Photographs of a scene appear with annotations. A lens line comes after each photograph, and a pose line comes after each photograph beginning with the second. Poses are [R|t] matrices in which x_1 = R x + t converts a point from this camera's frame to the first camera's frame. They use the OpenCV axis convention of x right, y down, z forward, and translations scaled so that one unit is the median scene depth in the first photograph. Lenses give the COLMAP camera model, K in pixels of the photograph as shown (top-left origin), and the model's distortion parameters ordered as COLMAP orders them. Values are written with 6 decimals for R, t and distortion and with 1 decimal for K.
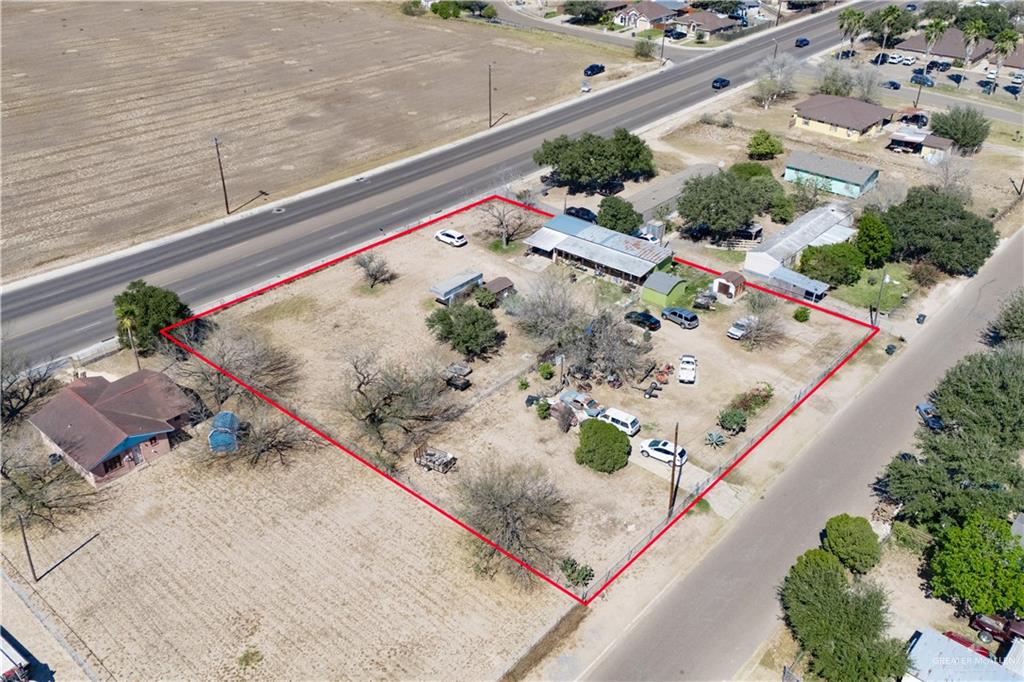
lens RADIAL K [[877.4, 0, 510.0], [0, 877.4, 349.2], [0, 0, 1]] dist [0.136890, -0.212747]
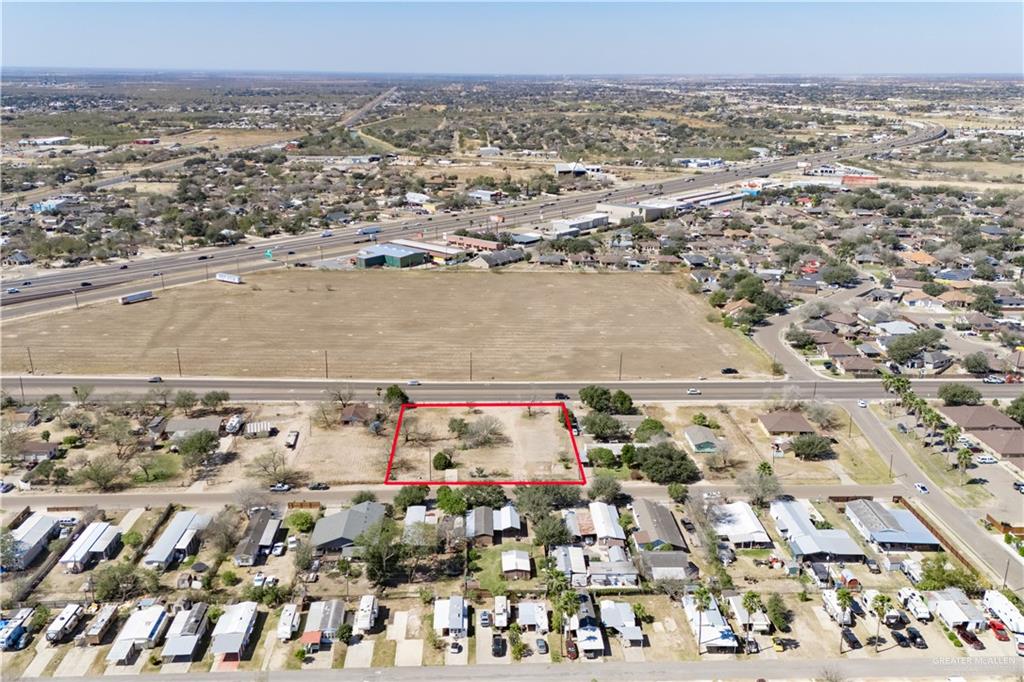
lens RADIAL K [[877.4, 0, 510.0], [0, 877.4, 349.2], [0, 0, 1]] dist [0.136890, -0.212747]
pose [[0.692255, 0.213510, -0.689345, 1.663984], [-0.383837, 0.917841, -0.101176, -0.025746], [0.611107, 0.334636, 0.717333, -0.869608]]
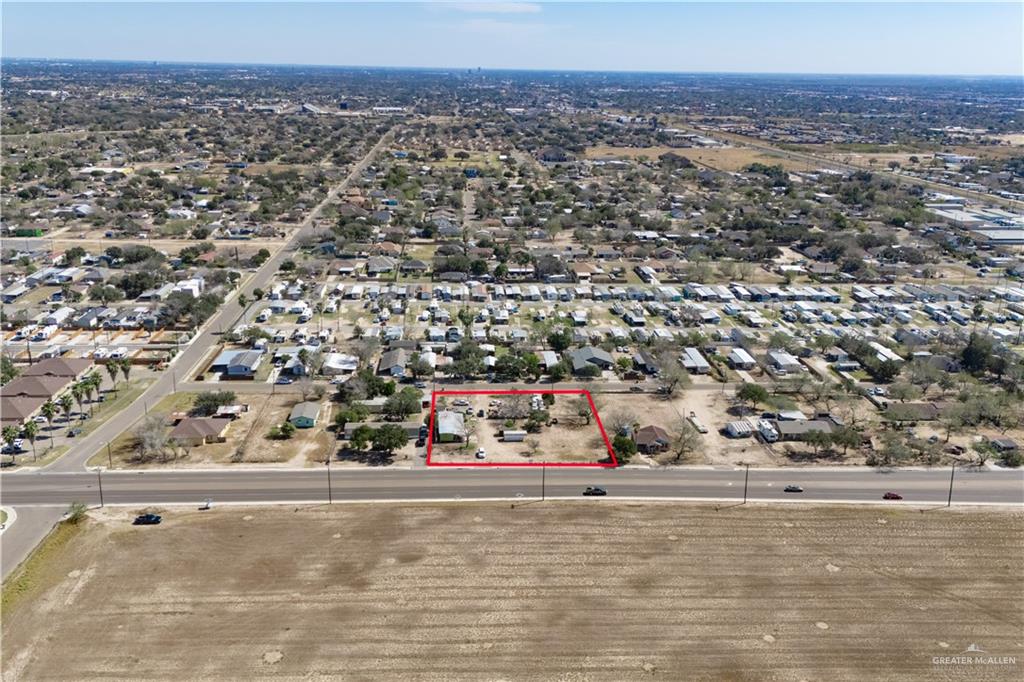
lens RADIAL K [[892.8, 0, 509.1], [0, 892.8, 357.8], [0, 0, 1]] dist [0.143420, -0.234536]
pose [[-0.703995, -0.238592, 0.668928, -1.604346], [0.356928, 0.695429, 0.623683, -1.717205], [-0.613997, 0.677829, -0.404419, 1.781782]]
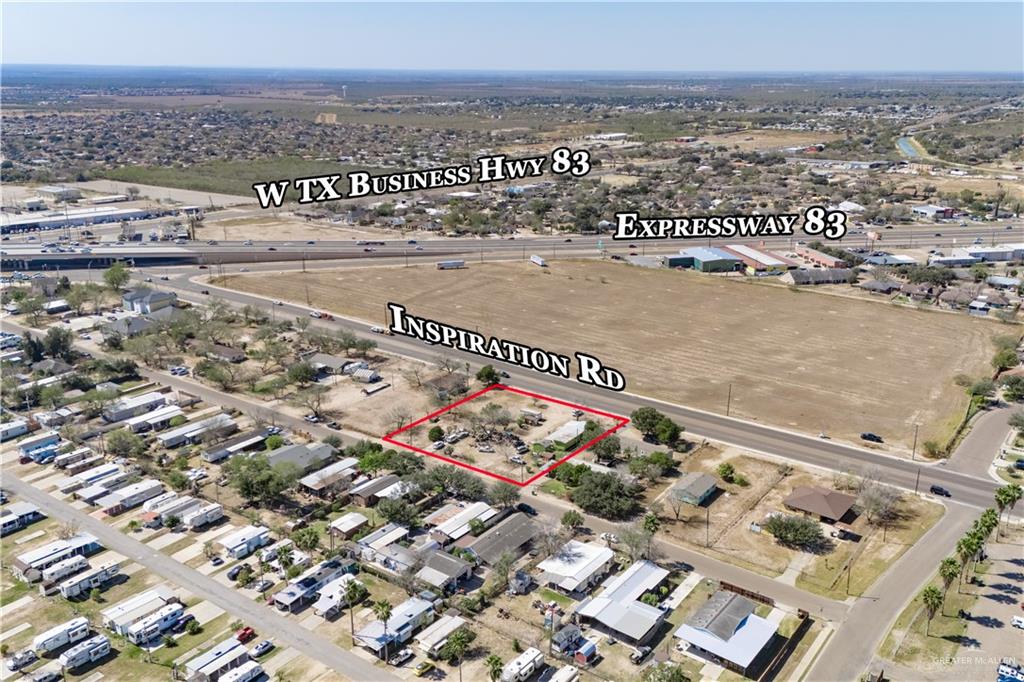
lens RADIAL K [[877.4, 0, 510.0], [0, 877.4, 349.2], [0, 0, 1]] dist [0.136890, -0.212747]
pose [[0.089593, 0.293841, -0.951646, 2.286912], [-0.531862, 0.821960, 0.203725, -0.702323], [0.842078, 0.487892, 0.229925, 0.217577]]
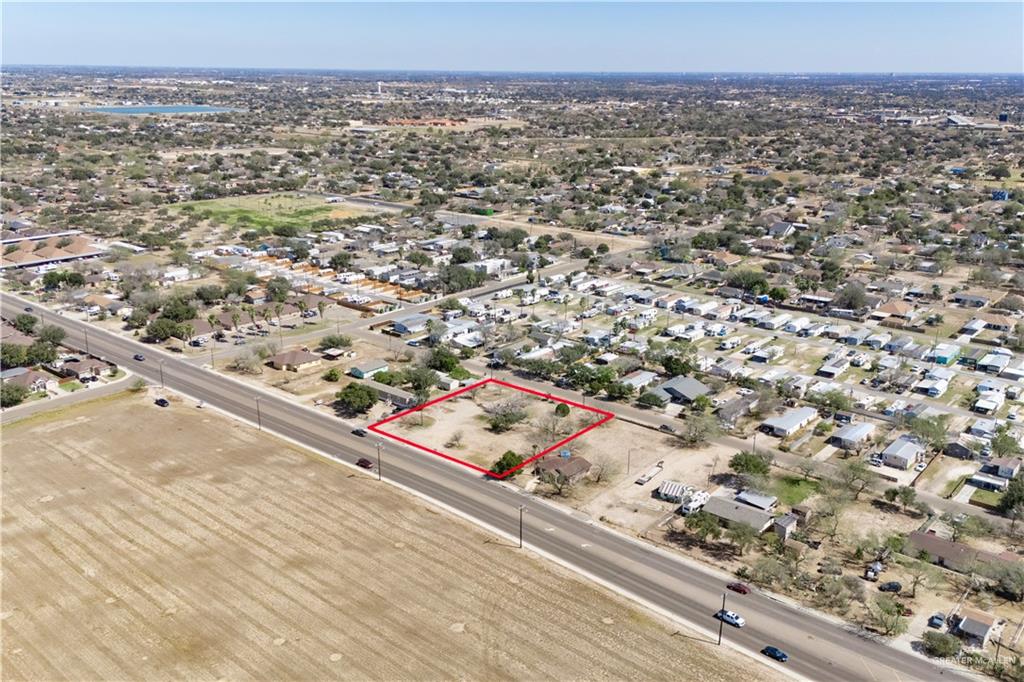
lens RADIAL K [[877.4, 0, 510.0], [0, 877.4, 349.2], [0, 0, 1]] dist [0.136890, -0.212747]
pose [[-0.026817, -0.311773, 0.949778, -2.290834], [0.522163, 0.805828, 0.279263, -0.856955], [-0.852424, 0.503428, 0.141186, 0.390156]]
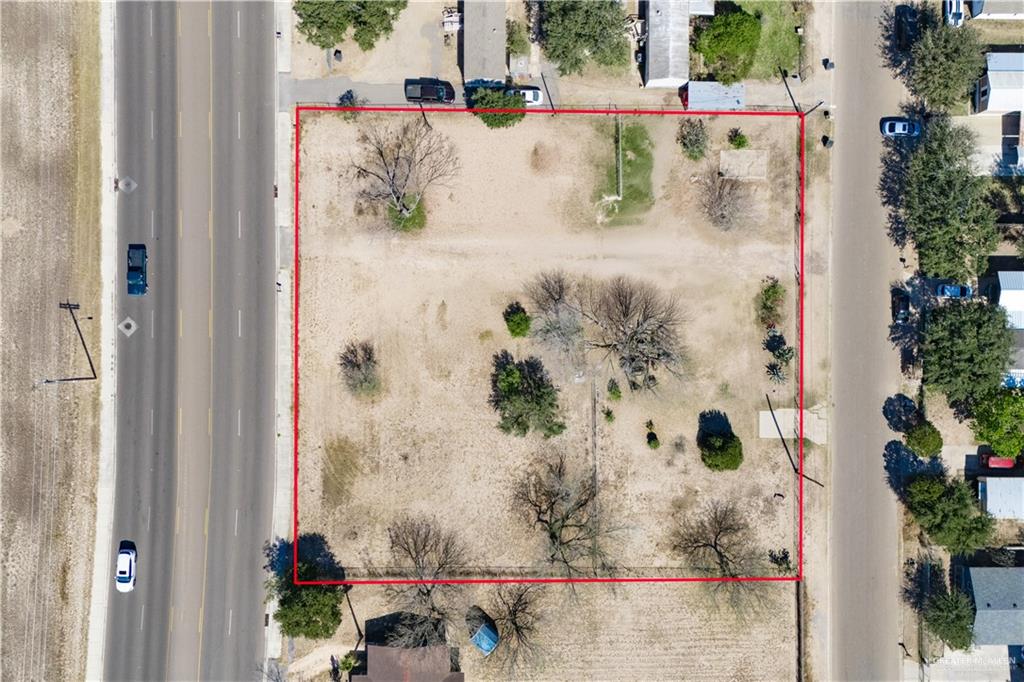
lens RADIAL K [[877.4, 0, 510.0], [0, 877.4, 349.2], [0, 0, 1]] dist [0.136890, -0.212747]
pose [[0.749789, -0.661676, -0.001476, -0.017953], [0.347065, 0.391382, 0.852271, -0.809002], [-0.563350, -0.639535, 0.523098, 0.426624]]
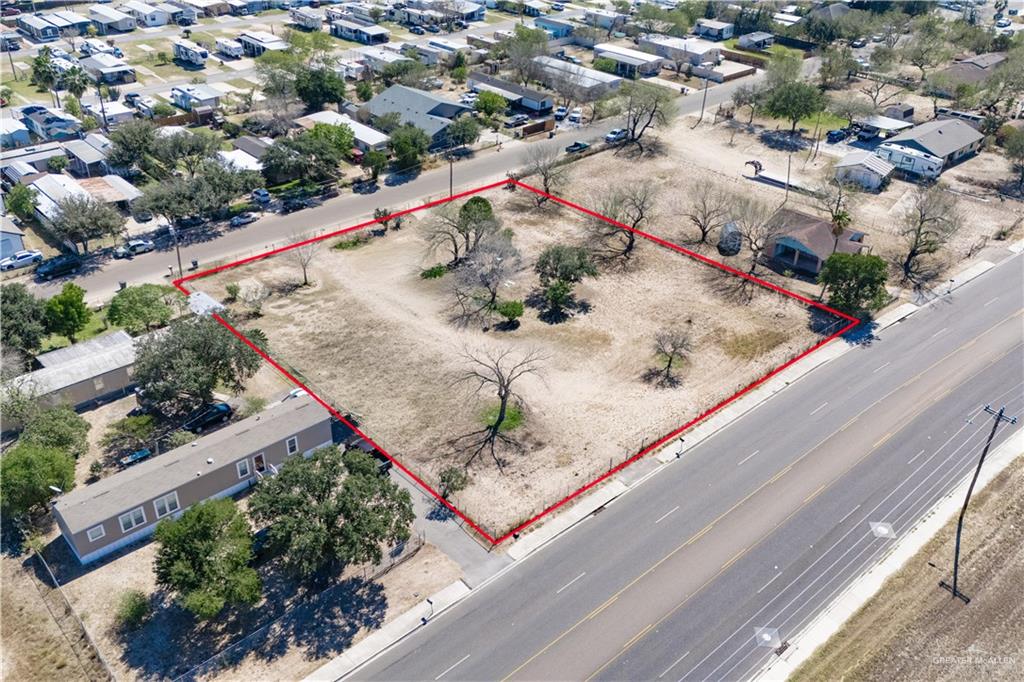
lens RADIAL K [[877.4, 0, 510.0], [0, 877.4, 349.2], [0, 0, 1]] dist [0.136890, -0.212747]
pose [[-0.993207, -0.078452, 0.085939, -0.073101], [0.042956, 0.439186, 0.897368, -0.824325], [-0.108144, 0.894964, -0.432833, 1.327315]]
